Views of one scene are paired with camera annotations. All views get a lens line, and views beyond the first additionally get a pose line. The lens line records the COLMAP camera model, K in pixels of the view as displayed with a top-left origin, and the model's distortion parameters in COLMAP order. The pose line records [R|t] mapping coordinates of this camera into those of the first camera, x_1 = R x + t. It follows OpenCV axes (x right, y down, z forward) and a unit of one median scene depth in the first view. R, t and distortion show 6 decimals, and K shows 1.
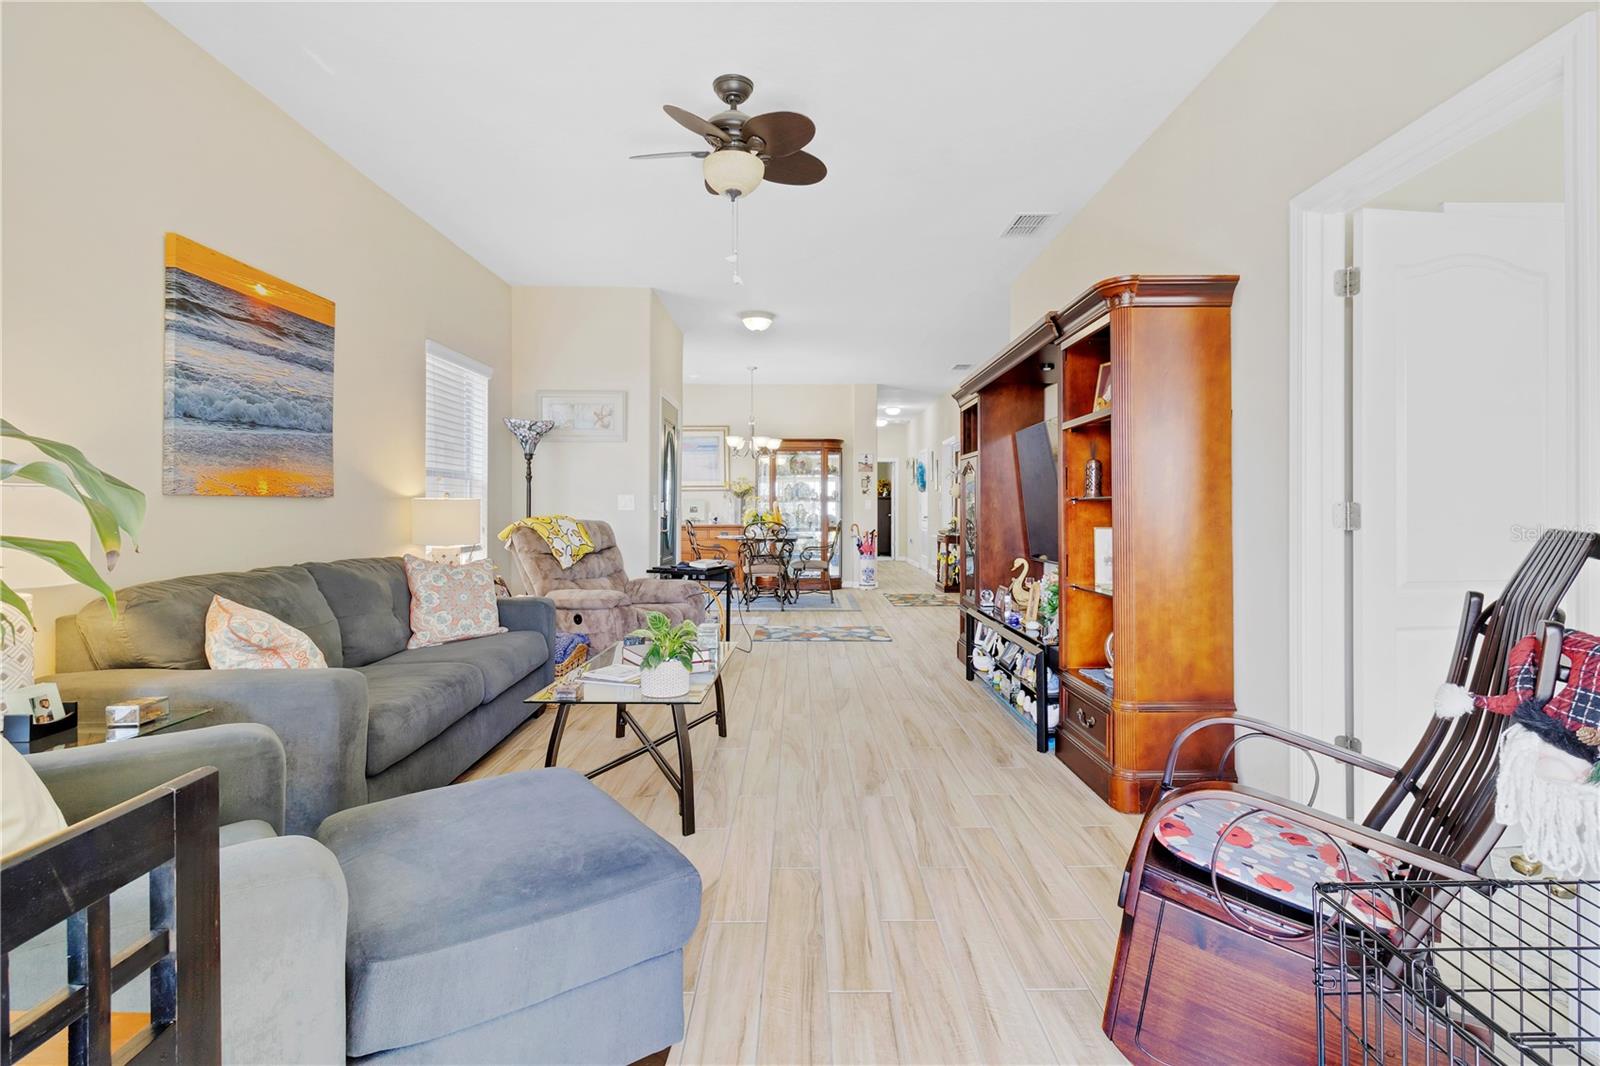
lens RADIAL K [[747.5, 0, 810.3], [0, 747.5, 522.4], [0, 0, 1]] dist [0.001443, 0.000446]
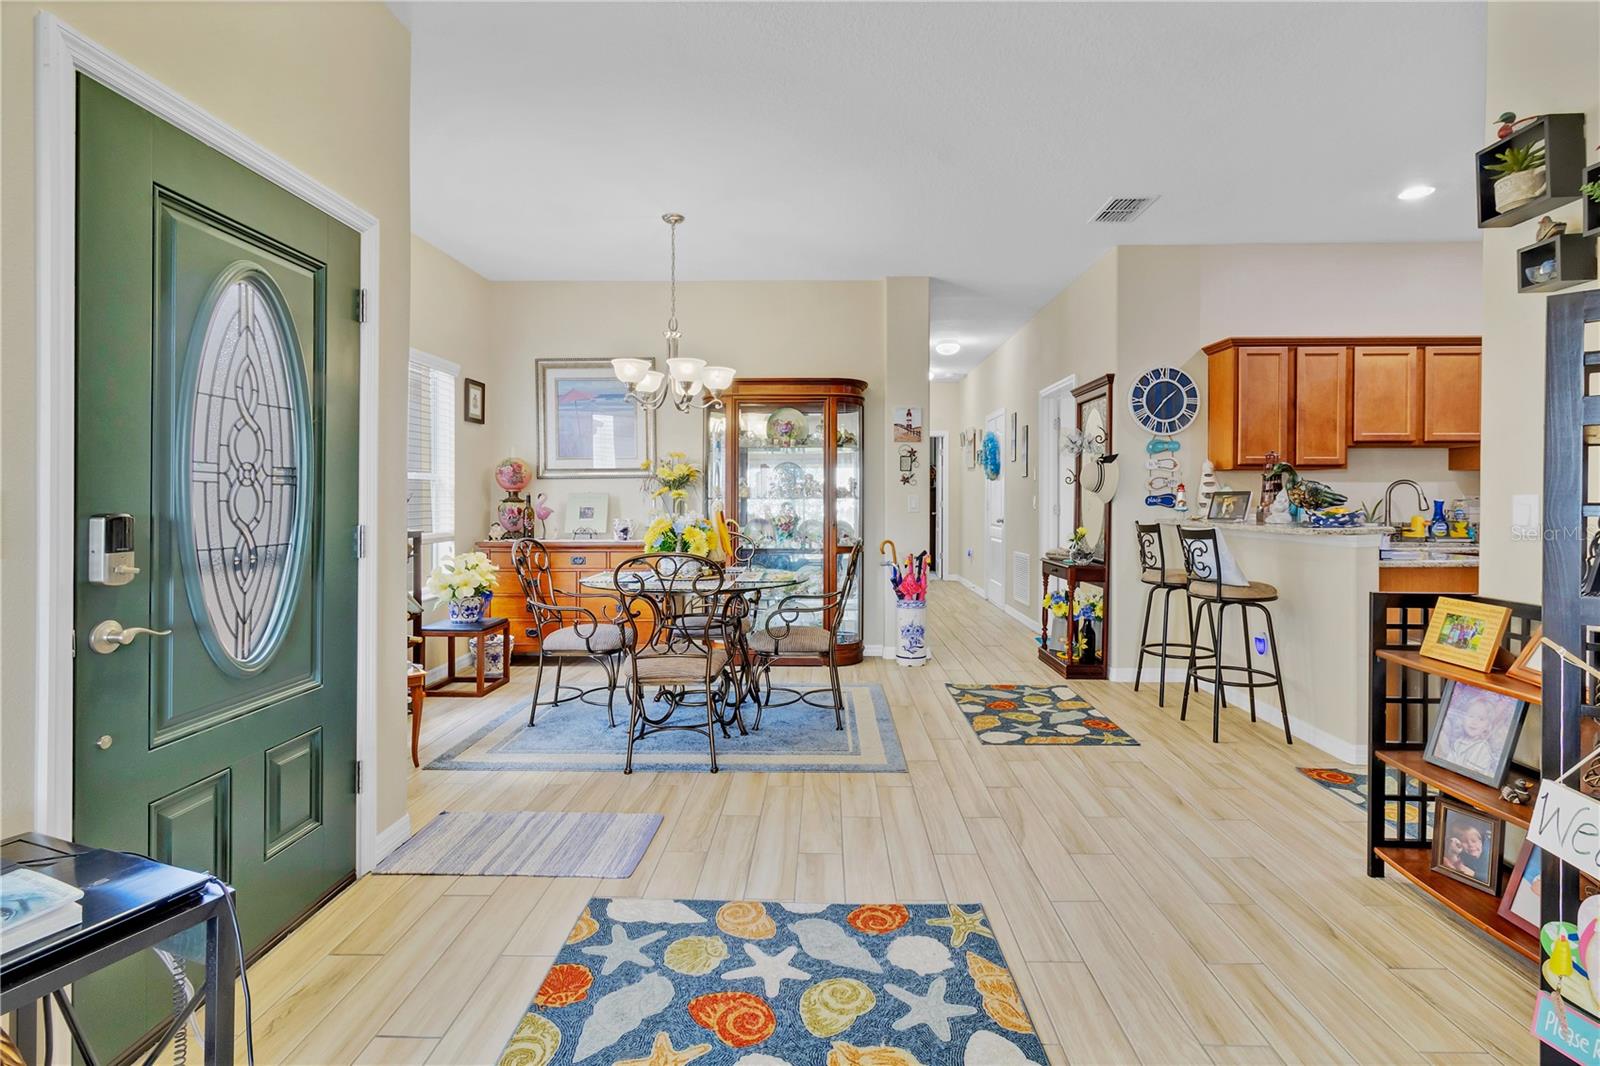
lens RADIAL K [[752.2, 0, 802.7], [0, 752.2, 505.2], [0, 0, 1]] dist [-0.000264, -0.000118]
pose [[0.999054, 0.000858, -0.043471, 0.022317], [-0.001229, 0.999963, -0.008489, -0.017659], [0.043462, 0.008534, 0.999019, 0.457112]]
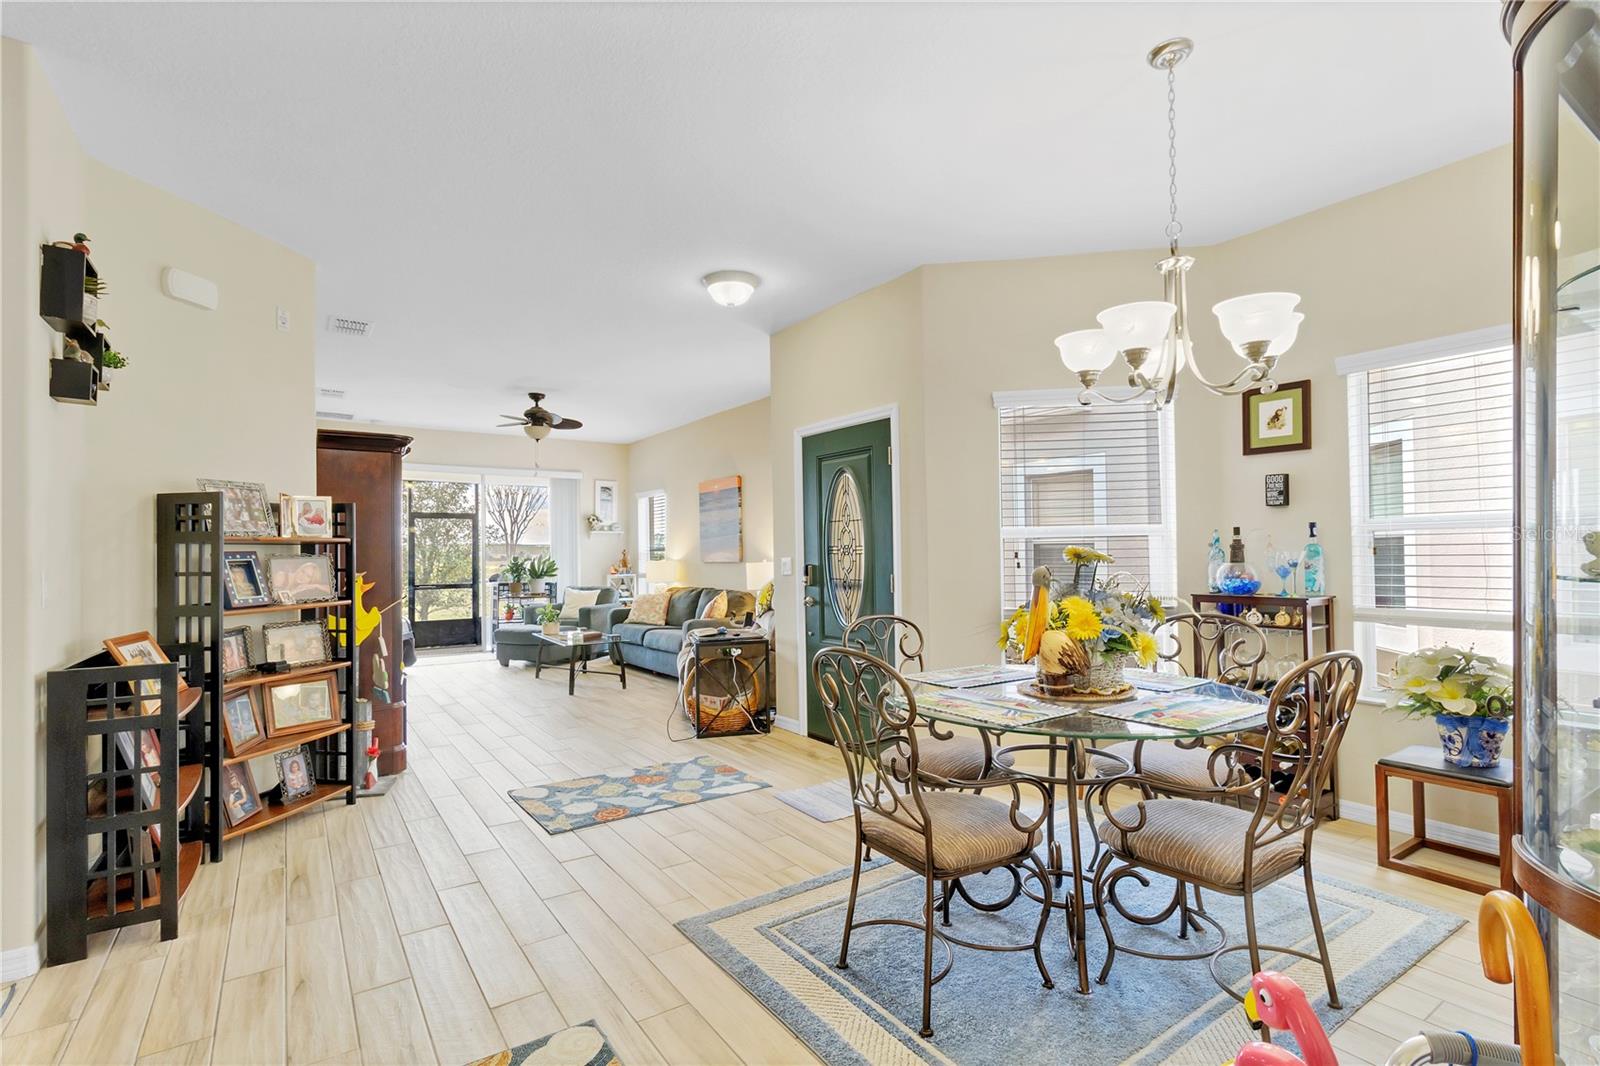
lens RADIAL K [[740.0, 0, 806.8], [0, 740.0, 539.1], [0, 0, 1]] dist [0.011137, 0.000083]
pose [[-0.827935, -0.006451, -0.560787, 0.150808], [-0.001437, 0.999955, -0.009382, -0.029282], [0.560822, -0.006961, -0.827907, 0.994398]]
